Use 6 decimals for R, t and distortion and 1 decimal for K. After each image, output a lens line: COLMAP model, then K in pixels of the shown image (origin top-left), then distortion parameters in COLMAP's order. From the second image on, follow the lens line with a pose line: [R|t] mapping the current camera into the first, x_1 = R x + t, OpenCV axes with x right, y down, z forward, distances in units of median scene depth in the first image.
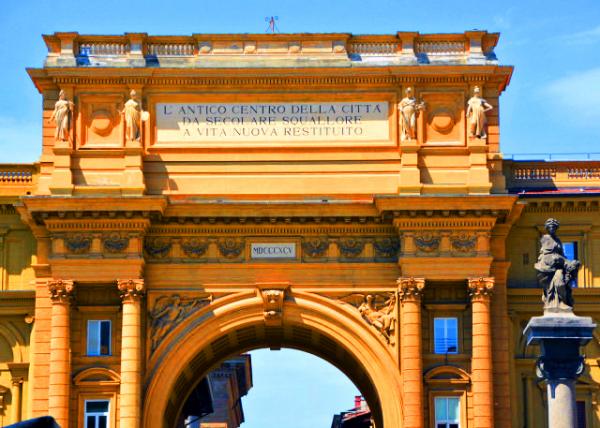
lens RADIAL K [[2670.9, 0, 299.4], [0, 2670.9, 214.3], [0, 0, 1]] dist [2.121403, 0.000000]
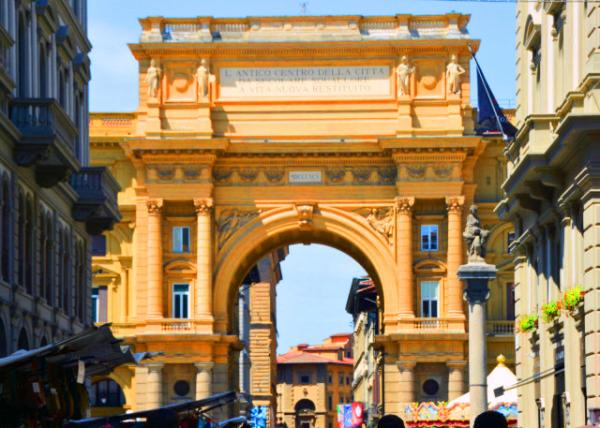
lens RADIAL K [[2670.9, 0, 301.1], [0, 2670.9, 213.8], [0, 0, 1]] dist [2.121403, 0.000000]
pose [[0.999938, -0.001606, -0.011005, 0.003280], [0.002368, 0.997572, 0.069609, -0.063317], [0.010867, -0.069631, 0.997514, -0.377108]]
